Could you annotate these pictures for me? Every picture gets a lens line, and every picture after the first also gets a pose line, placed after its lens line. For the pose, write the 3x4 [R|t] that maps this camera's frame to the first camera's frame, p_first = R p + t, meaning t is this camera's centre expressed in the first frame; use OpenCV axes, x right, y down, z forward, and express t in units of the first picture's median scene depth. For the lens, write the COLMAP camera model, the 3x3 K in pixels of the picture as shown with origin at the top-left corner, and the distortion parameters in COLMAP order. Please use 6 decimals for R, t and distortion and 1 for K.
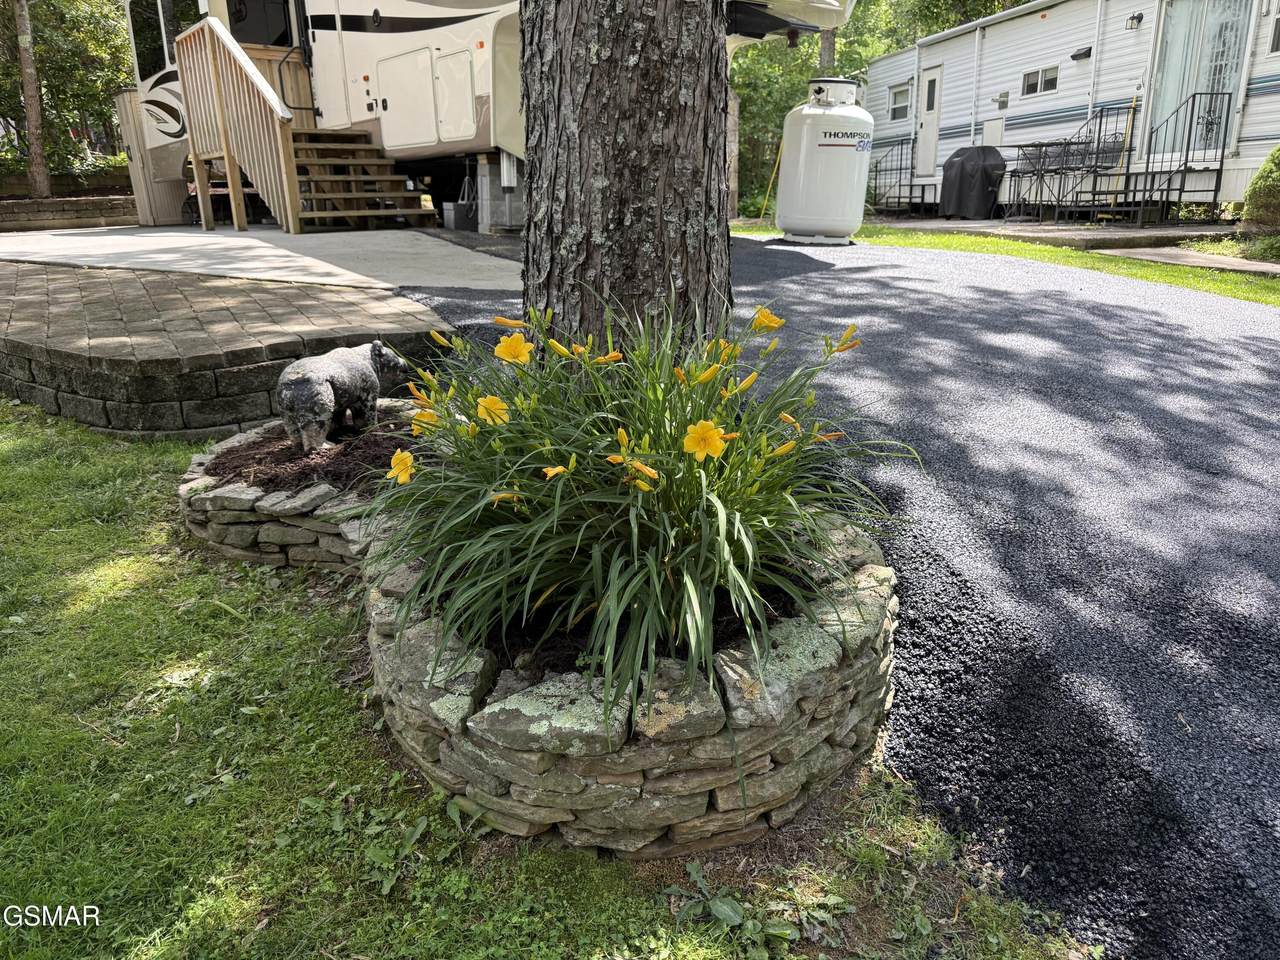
lens RADIAL K [[921.2, 0, 661.5], [0, 921.2, 479.3], [0, 0, 1]] dist [-0.005596, 0.001678]
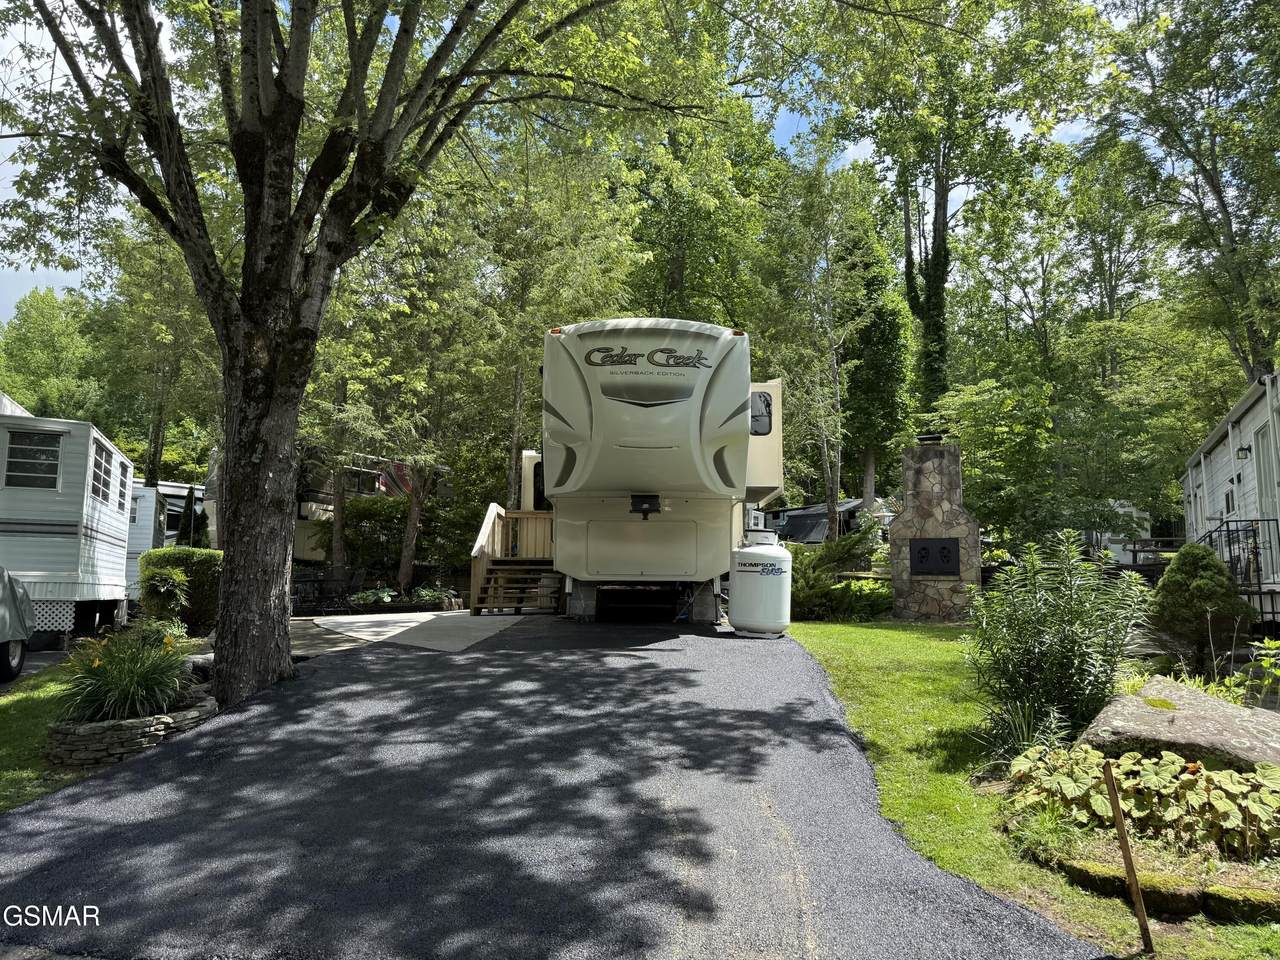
lens RADIAL K [[888.5, 0, 643.0], [0, 888.5, 482.2], [0, 0, 1]] dist [0.083779, -0.117199]
pose [[0.788062, -0.050905, -0.613487, 0.694866], [-0.200727, 0.920859, -0.334257, 0.011122], [0.581951, 0.386559, 0.715476, -0.126224]]
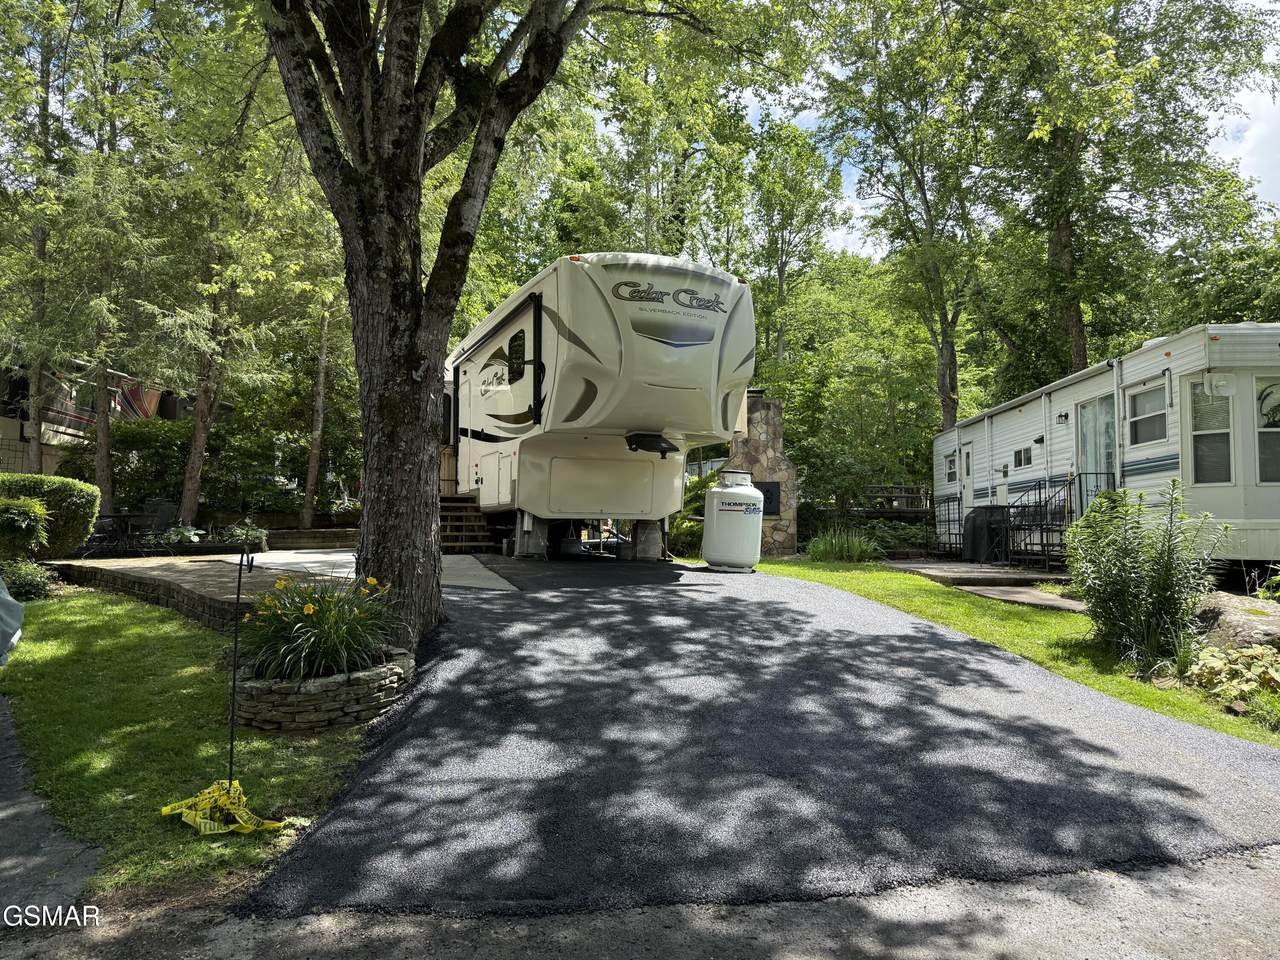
lens RADIAL K [[888.5, 0, 643.0], [0, 888.5, 482.2], [0, 0, 1]] dist [0.083779, -0.117199]
pose [[0.962273, 0.009737, -0.271912, 0.336853], [-0.103306, 0.937600, -0.332014, 0.078139], [0.251712, 0.347578, 0.903233, -0.302260]]
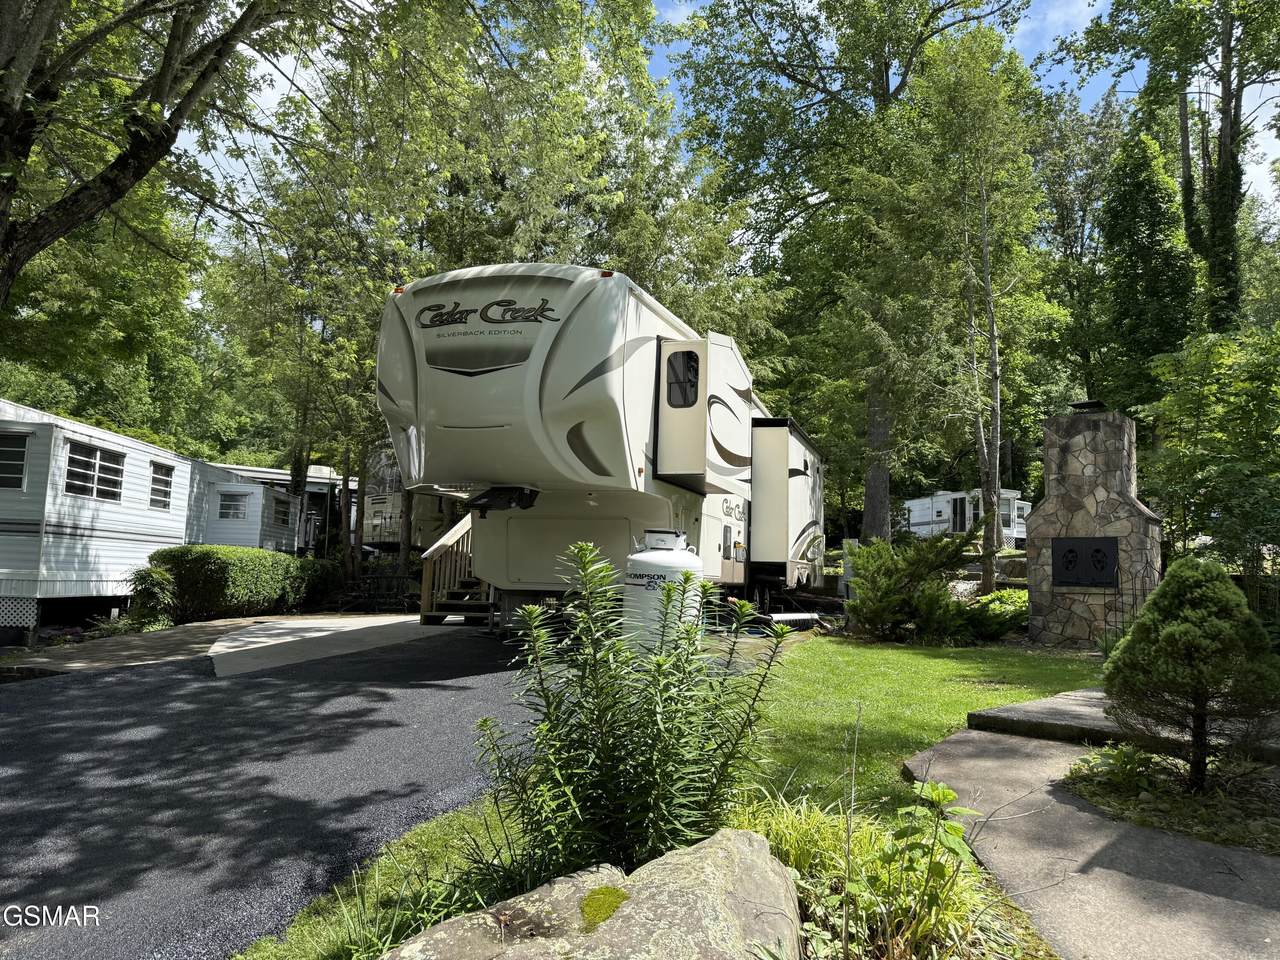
lens RADIAL K [[893.0, 0, 639.4], [0, 893.0, 484.8], [0, 0, 1]] dist [0.090207, -0.108257]
pose [[0.544608, -0.052641, -0.837037, 0.829694], [-0.281444, 0.928685, -0.241523, -0.157042], [0.790058, 0.367115, 0.490954, 0.310831]]
